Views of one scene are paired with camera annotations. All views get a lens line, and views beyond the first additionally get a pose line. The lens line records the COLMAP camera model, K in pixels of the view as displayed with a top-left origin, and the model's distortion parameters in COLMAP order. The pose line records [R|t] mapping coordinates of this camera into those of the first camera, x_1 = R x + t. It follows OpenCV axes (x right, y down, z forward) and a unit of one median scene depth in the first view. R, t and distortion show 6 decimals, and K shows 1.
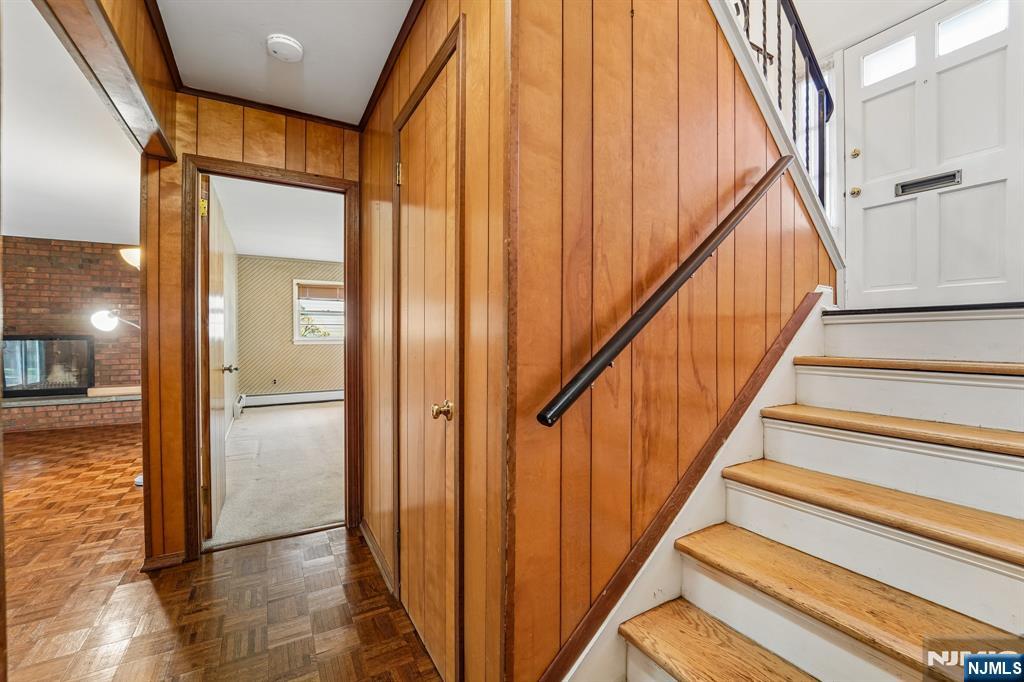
lens RADIAL K [[419.4, 0, 513.3], [0, 419.4, 345.8], [0, 0, 1]] dist [-0.019548, 0.000595]
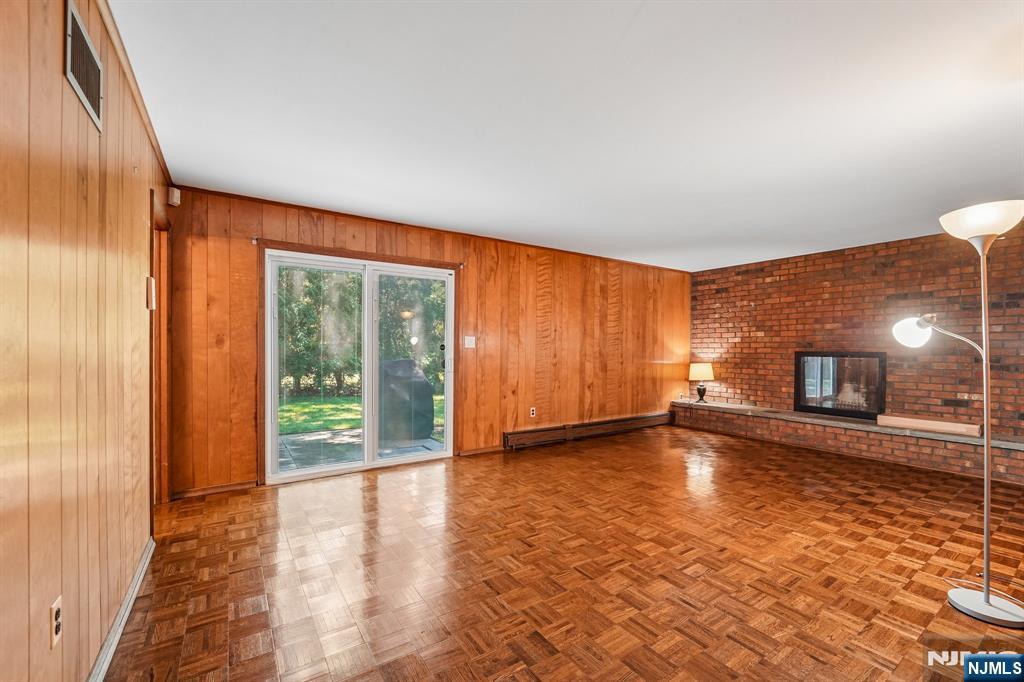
lens RADIAL K [[419.4, 0, 513.3], [0, 419.4, 345.8], [0, 0, 1]] dist [-0.019548, 0.000595]
pose [[0.050595, -0.002657, -0.998716, -0.223383], [-0.034744, 0.999386, -0.004419, -0.009176], [0.998115, 0.034923, 0.050472, 0.202259]]
